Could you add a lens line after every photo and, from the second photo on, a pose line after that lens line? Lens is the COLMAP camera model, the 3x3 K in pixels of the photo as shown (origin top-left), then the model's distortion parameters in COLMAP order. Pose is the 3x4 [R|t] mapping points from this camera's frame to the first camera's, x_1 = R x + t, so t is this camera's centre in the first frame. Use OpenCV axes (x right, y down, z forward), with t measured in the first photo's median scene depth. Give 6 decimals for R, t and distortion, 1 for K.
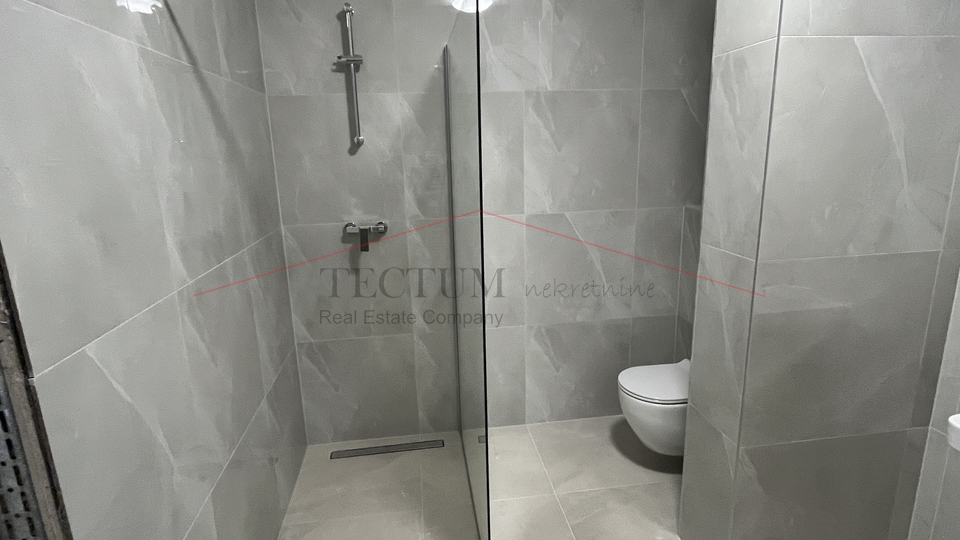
lens RADIAL K [[502.7, 0, 474.5], [0, 502.7, 270.1], [0, 0, 1]] dist [-0.005968, -0.000938]
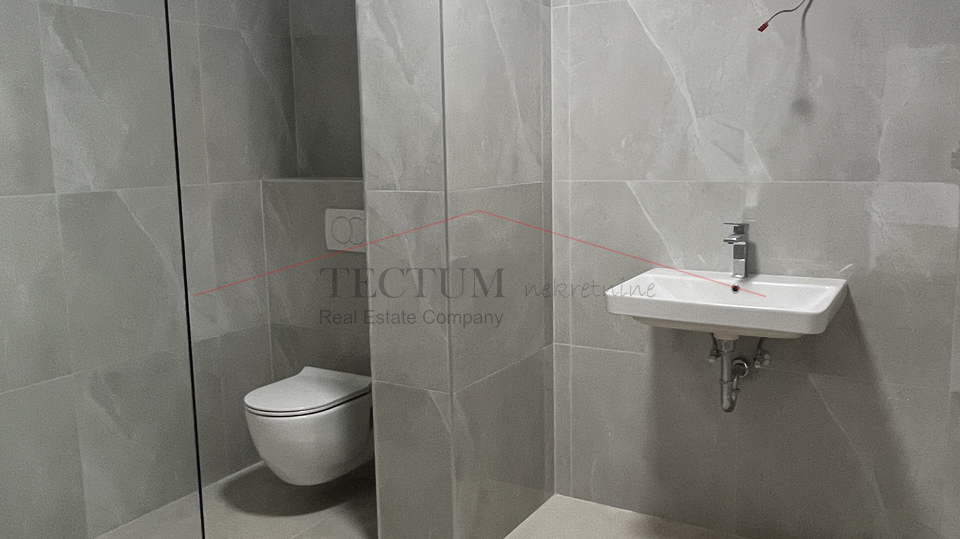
lens RADIAL K [[784.9, 0, 484.4], [0, 784.9, 264.2], [0, 0, 1]] dist [-0.031447, 0.013188]
pose [[0.614609, -0.094076, 0.783202, -0.377565], [0.180387, 0.983316, -0.023444, 0.104940], [-0.767929, 0.155689, 0.621326, -0.003008]]
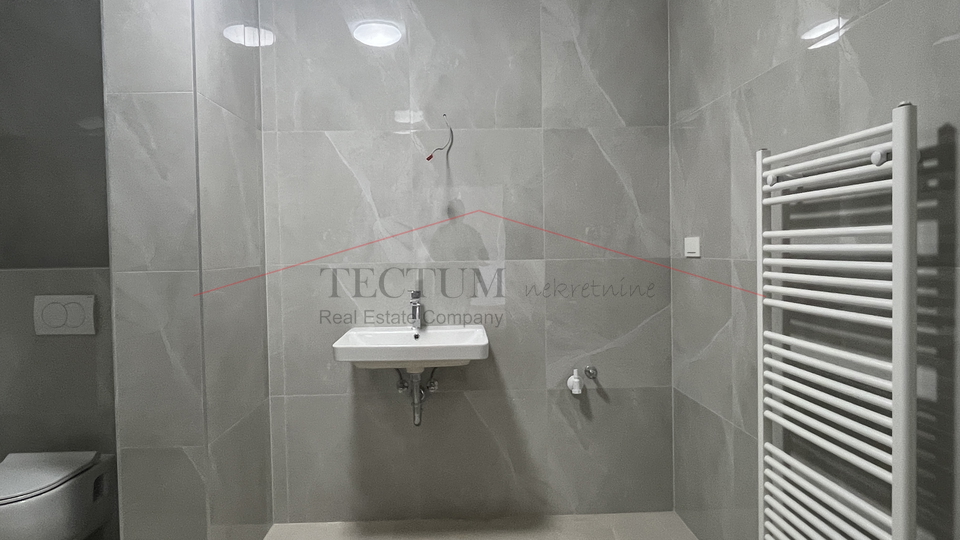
lens RADIAL K [[590.1, 0, 479.3], [0, 590.1, 270.5], [0, 0, 1]] dist [-0.004473, -0.004986]
pose [[0.087246, -0.004099, 0.996178, -0.460348], [0.244004, 0.969618, -0.017380, 0.099914], [-0.965842, 0.244588, 0.085596, 0.150715]]
